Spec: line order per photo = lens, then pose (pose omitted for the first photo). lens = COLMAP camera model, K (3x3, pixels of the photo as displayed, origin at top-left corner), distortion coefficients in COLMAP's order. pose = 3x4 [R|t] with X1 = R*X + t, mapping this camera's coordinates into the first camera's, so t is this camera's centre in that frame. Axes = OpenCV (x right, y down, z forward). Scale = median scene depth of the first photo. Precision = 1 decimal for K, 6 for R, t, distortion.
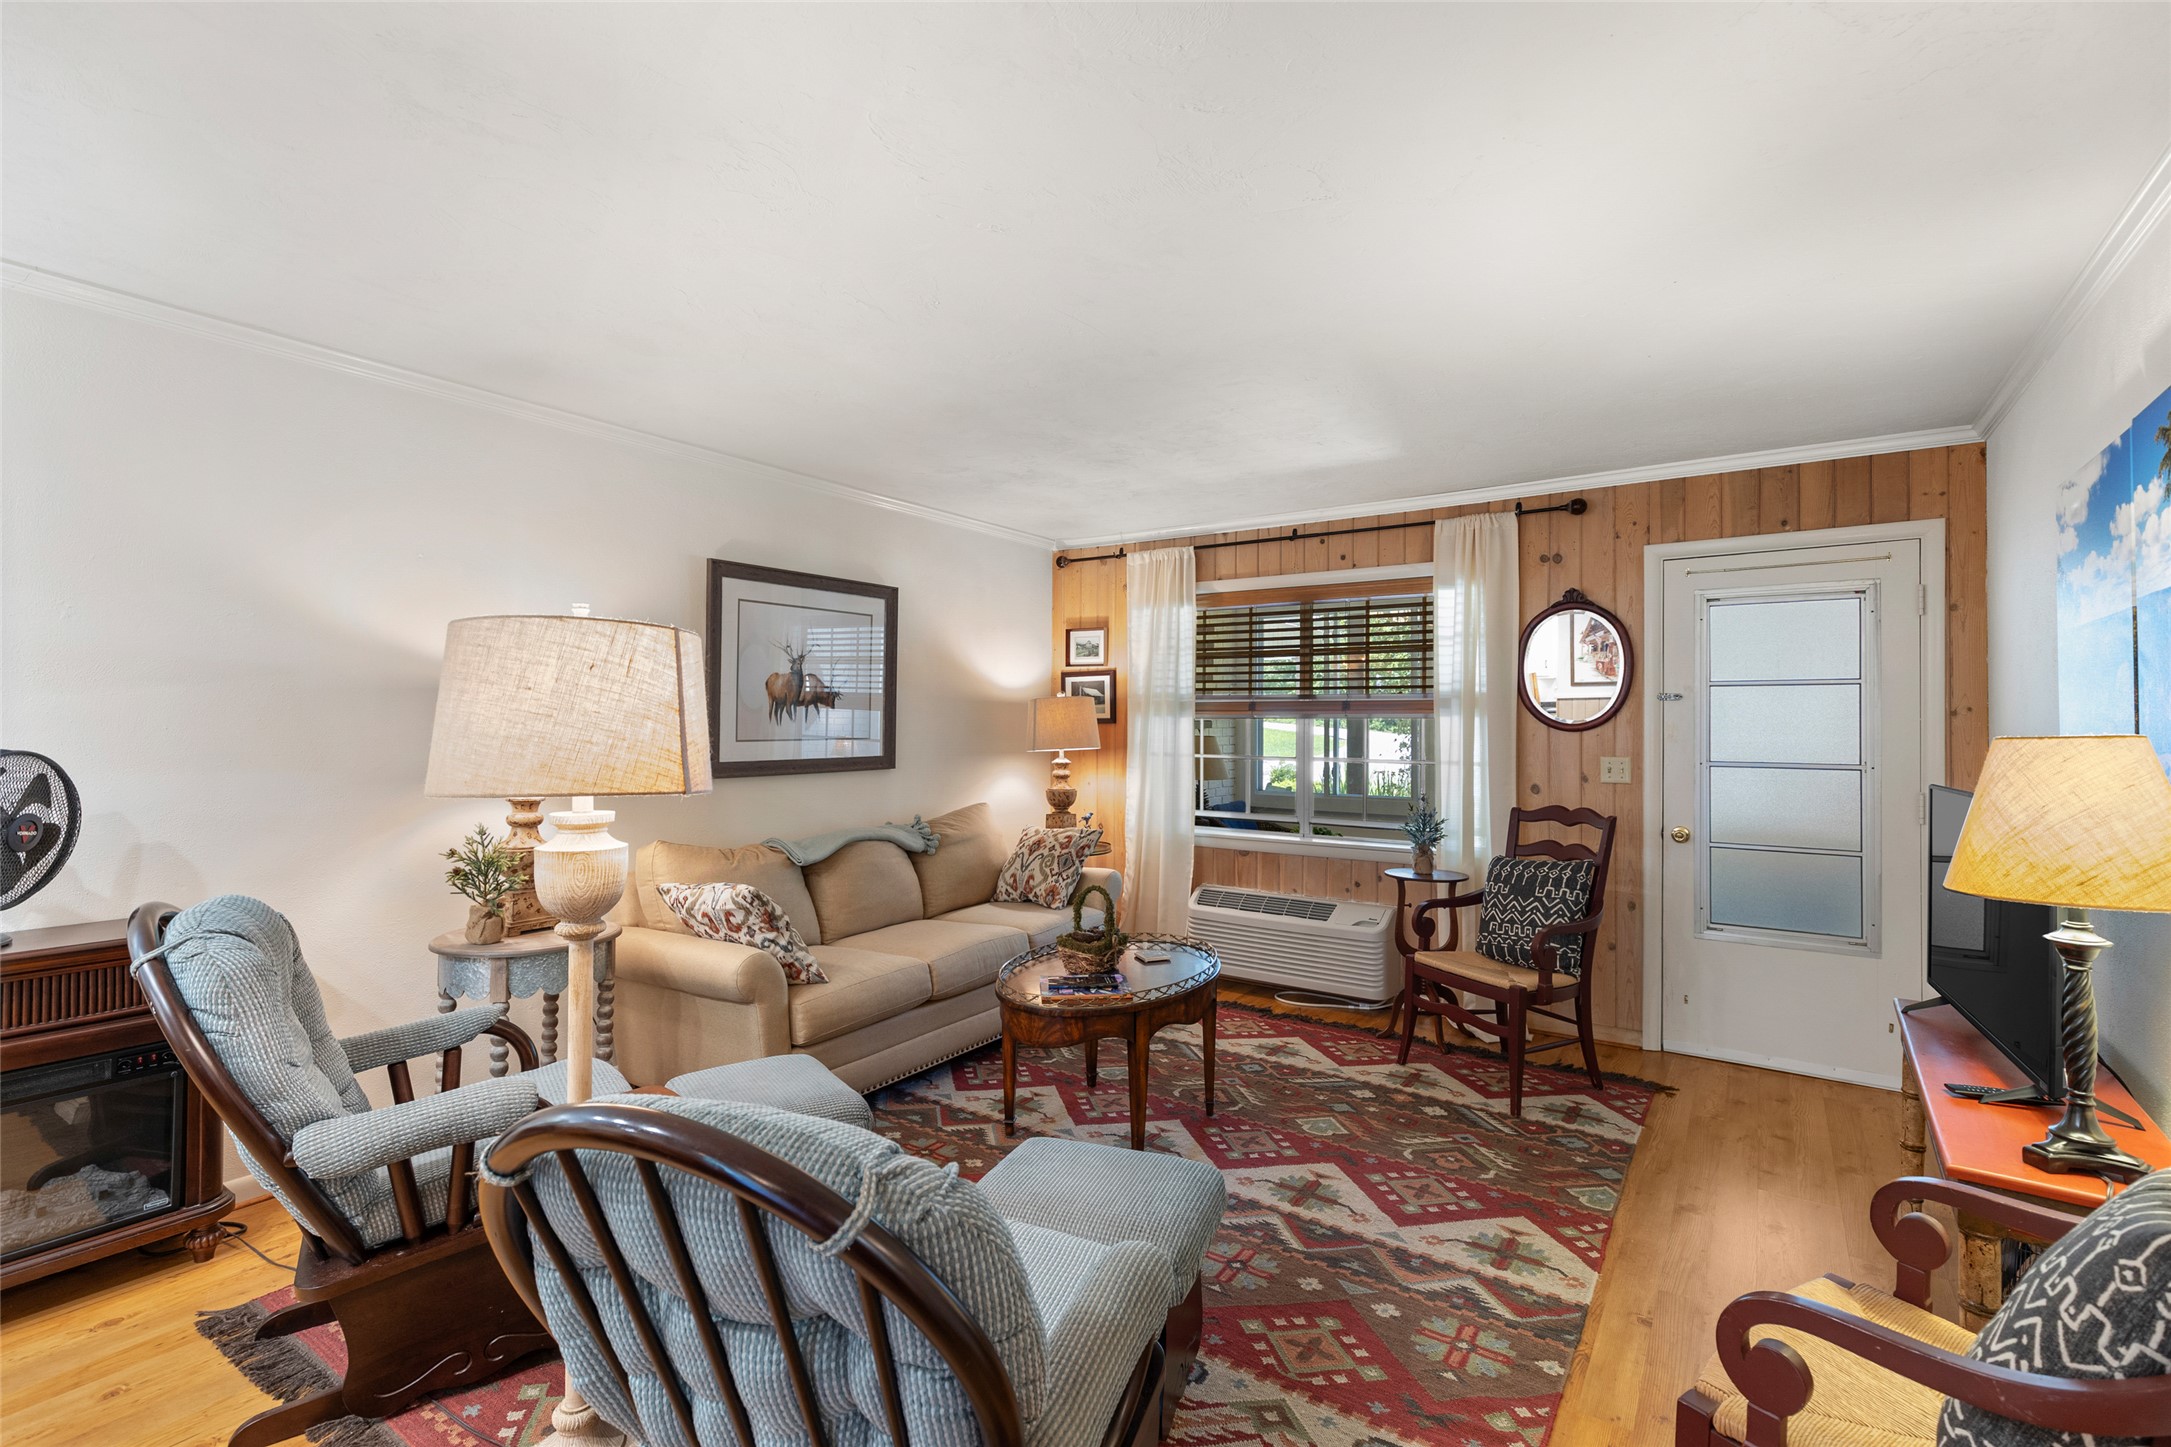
lens RADIAL K [[970.0, 0, 1085.0], [0, 970.0, 711.3], [0, 0, 1]] dist [0.001529, -0.010921]
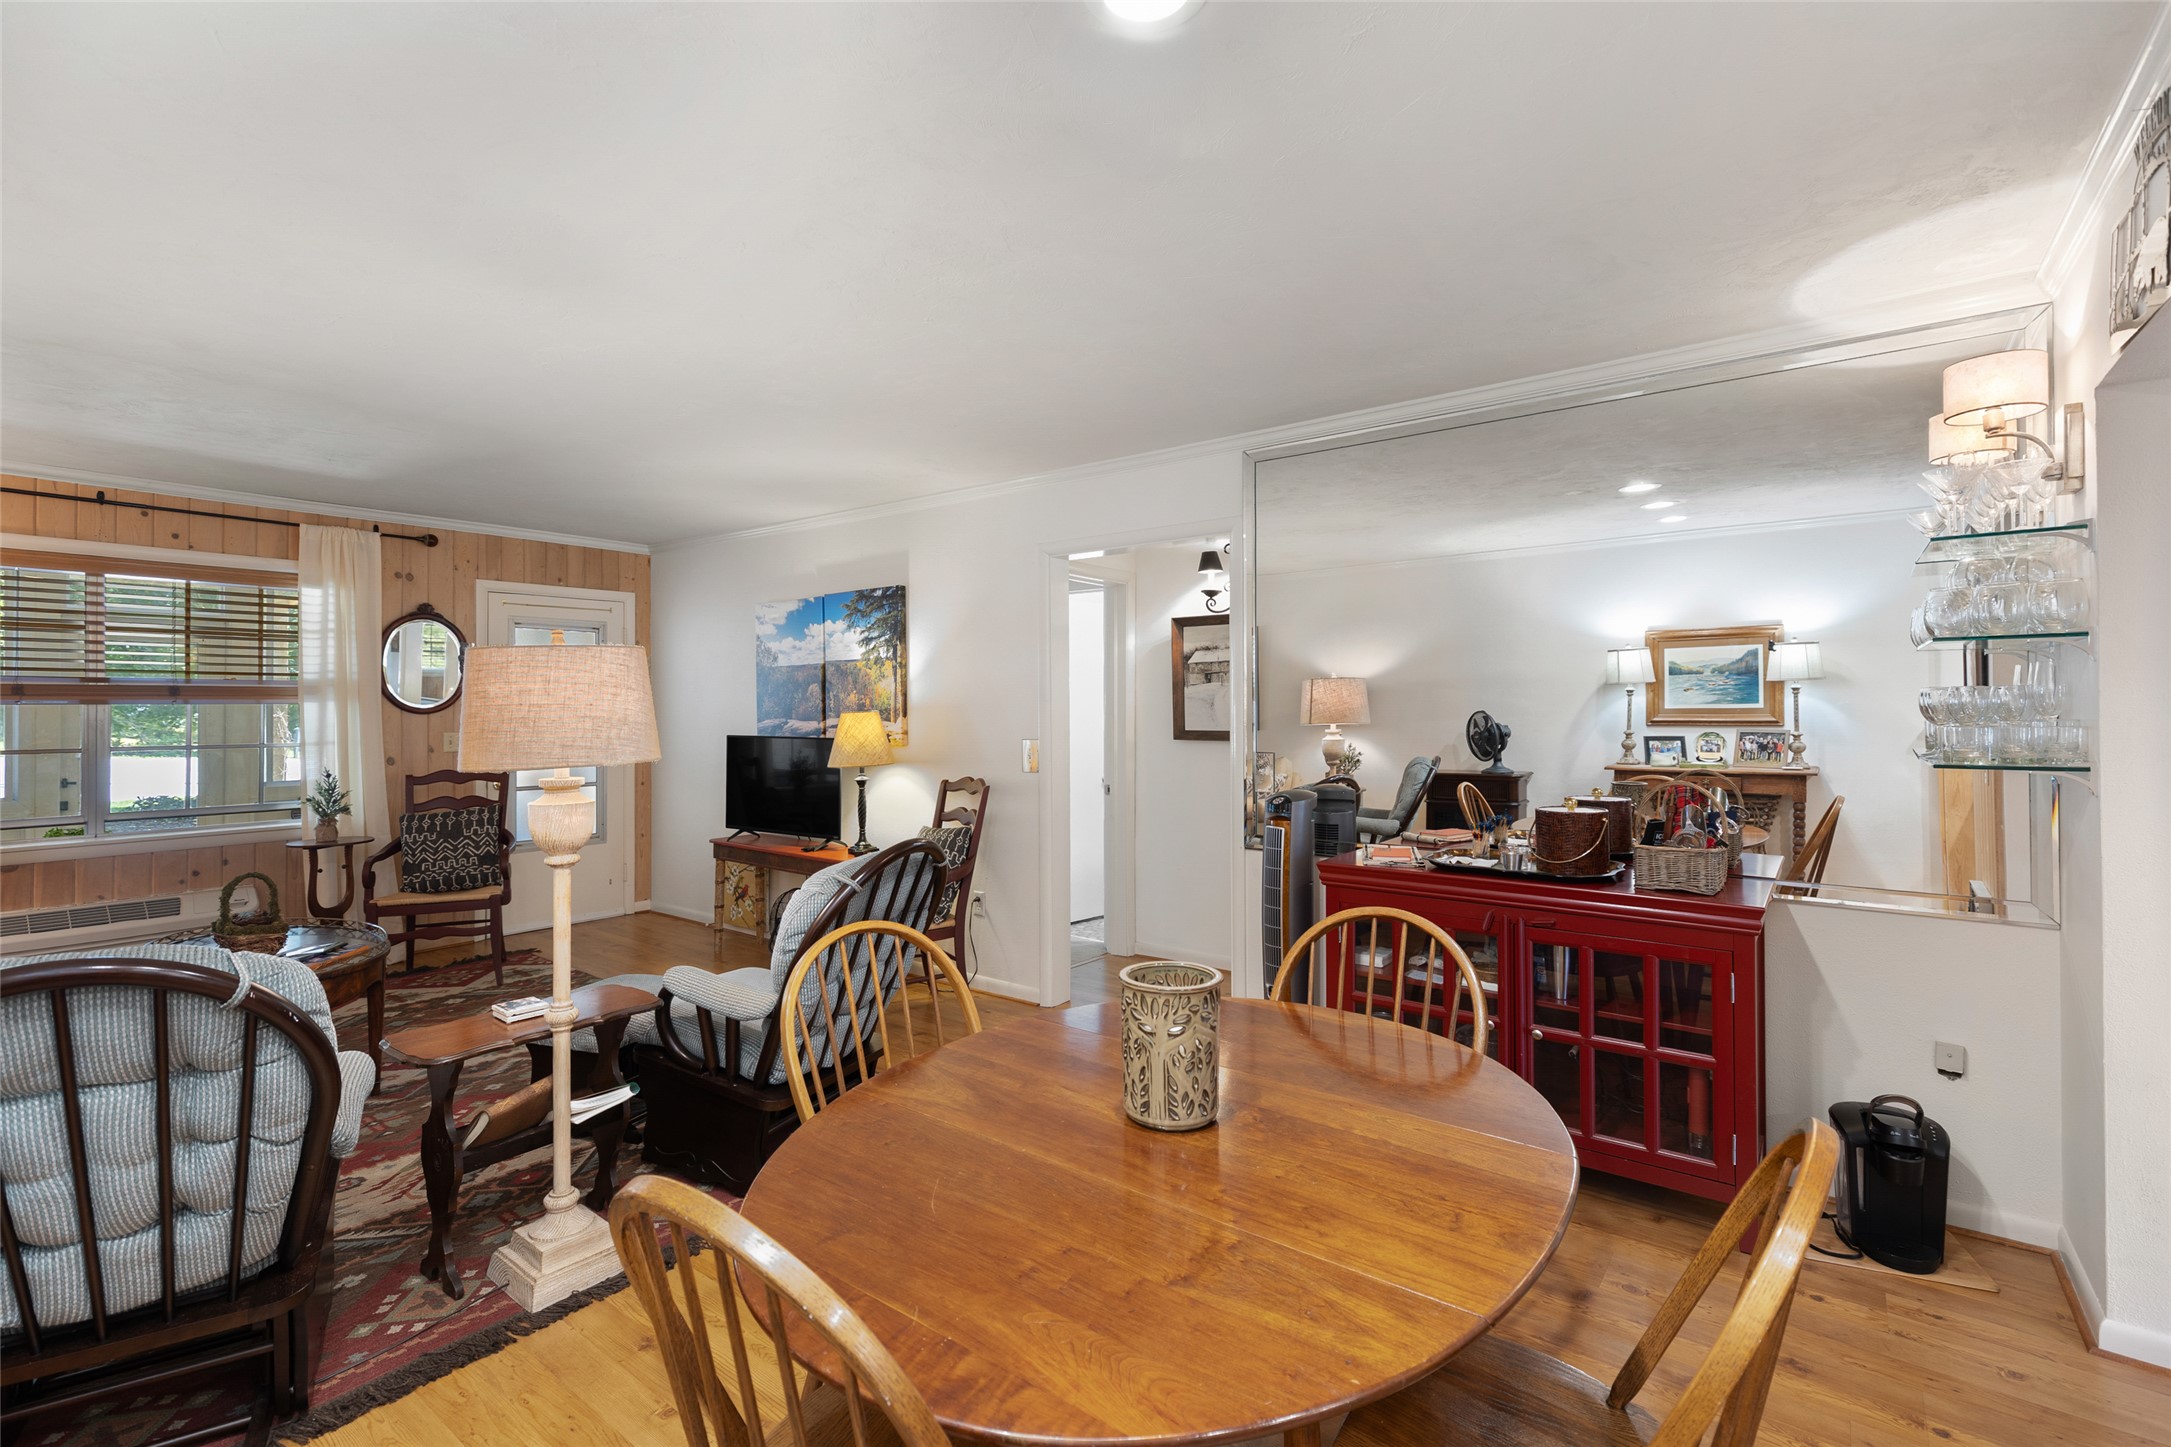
lens RADIAL K [[975.4, 0, 1079.4], [0, 975.4, 698.9], [0, 0, 1]] dist [0.000692, -0.000057]
pose [[0.042652, 0.001091, 0.999089, -0.793680], [-0.009805, 0.999952, -0.000673, -0.007430], [-0.999042, -0.009767, 0.042661, 0.078750]]
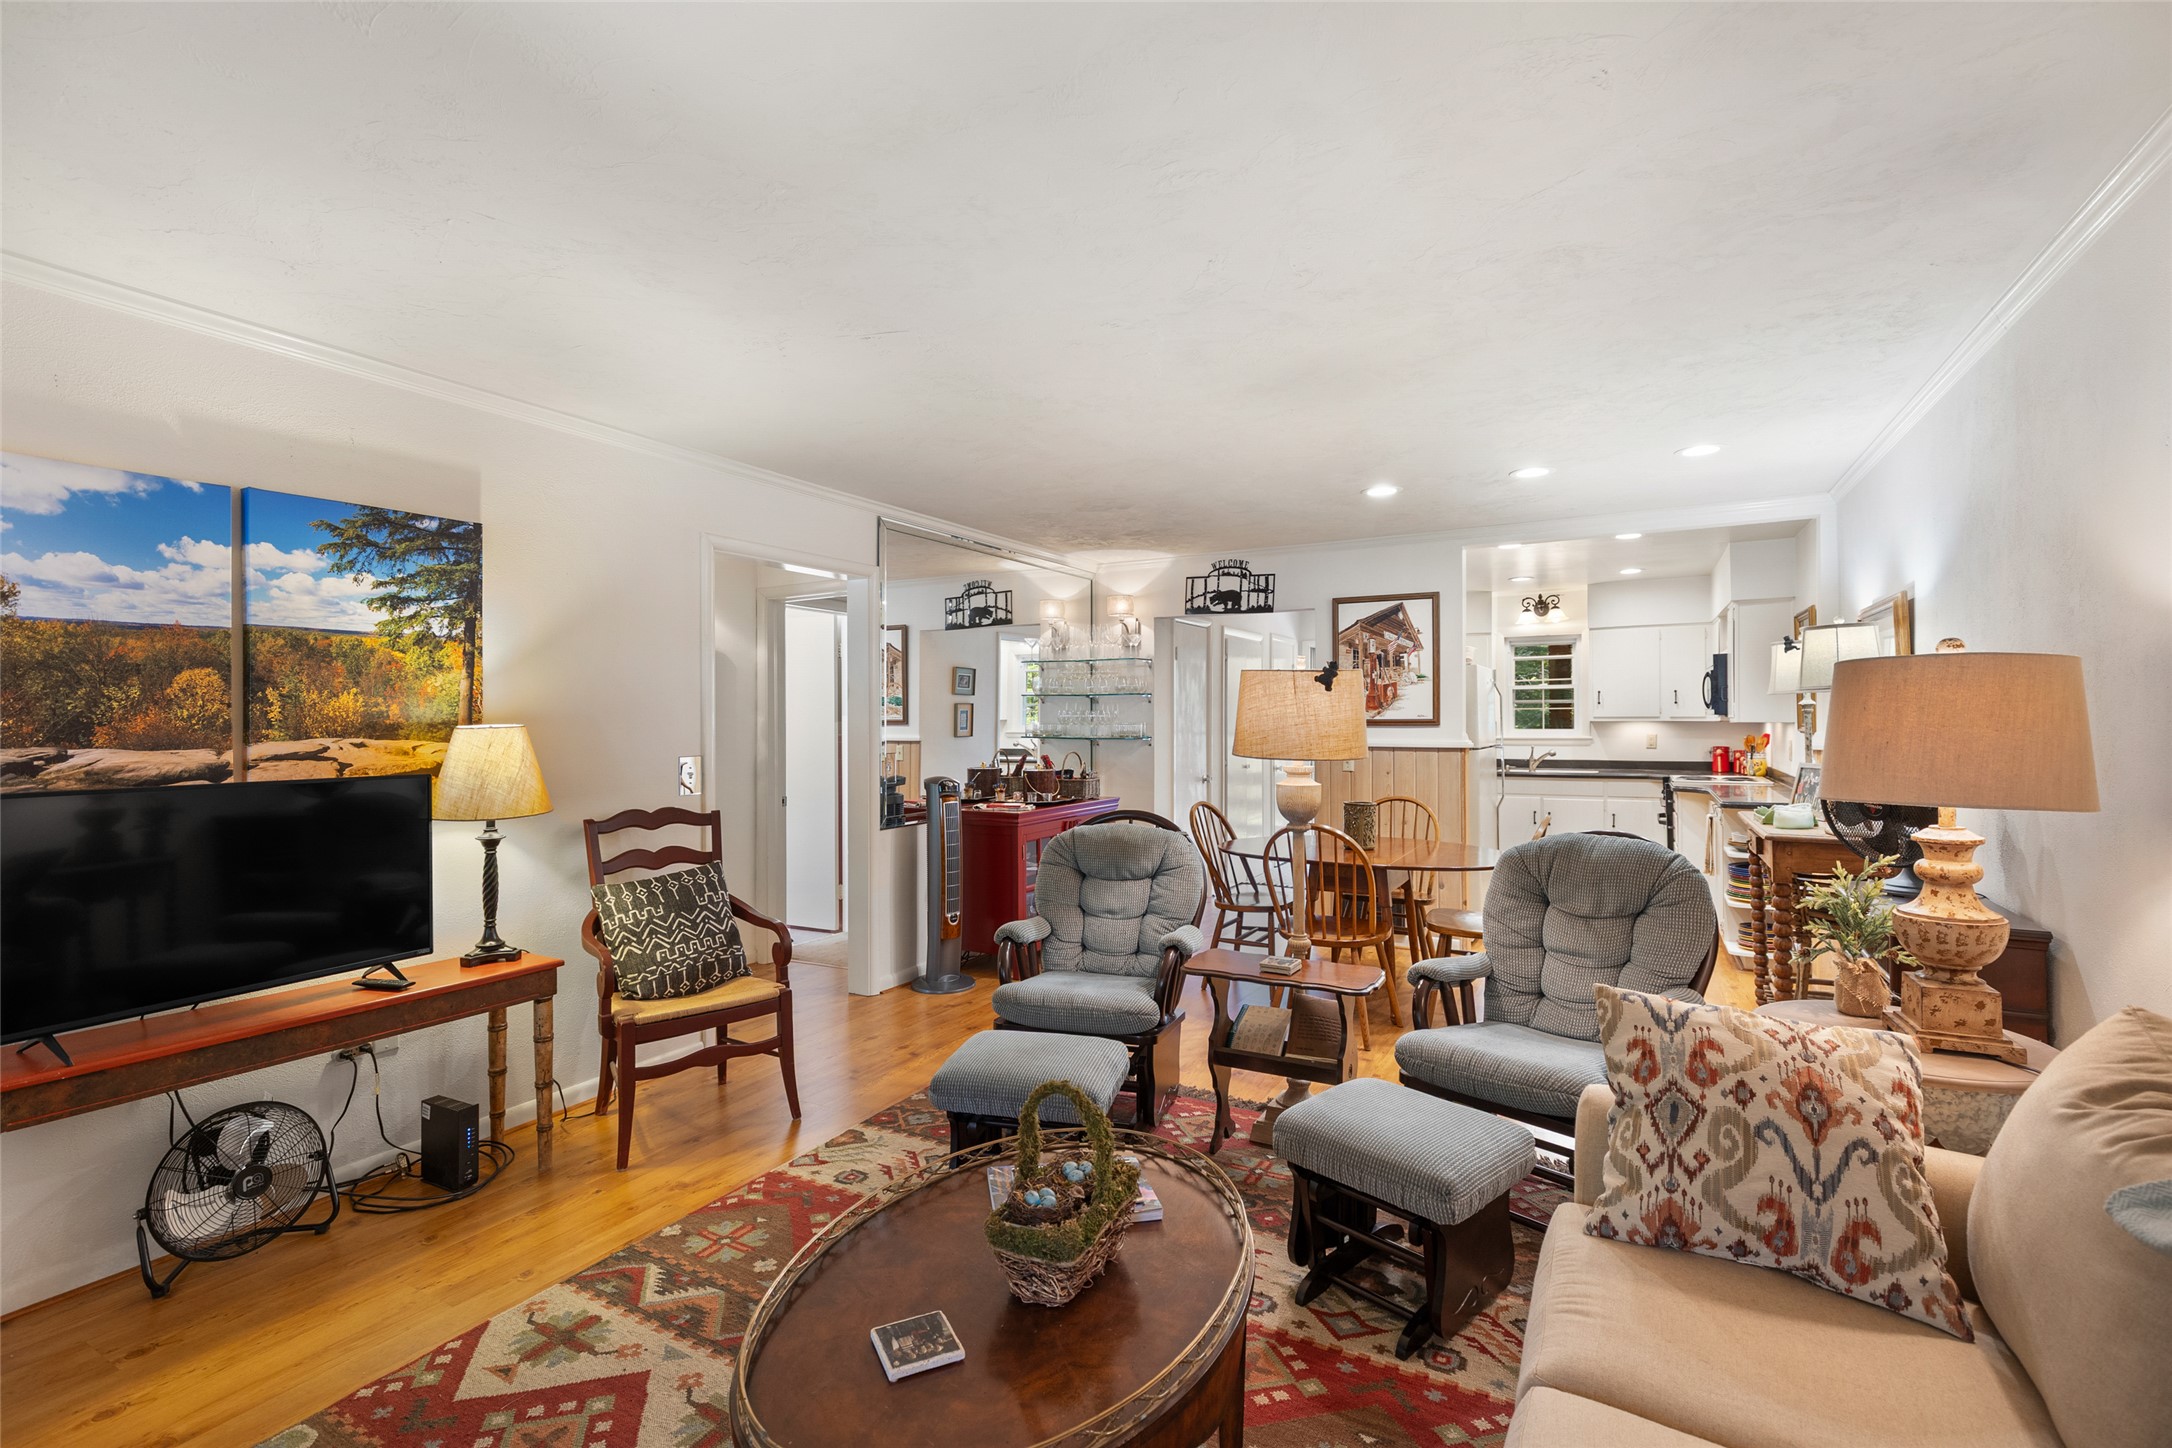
lens RADIAL K [[974.5, 0, 1086.1], [0, 974.5, 718.1], [0, 0, 1]] dist [0.000593, -0.000222]
pose [[-0.994559, -0.000168, -0.104172, 0.039329], [0.001381, 0.999890, -0.014800, 0.016237], [0.104163, -0.014864, -0.994449, 1.186659]]
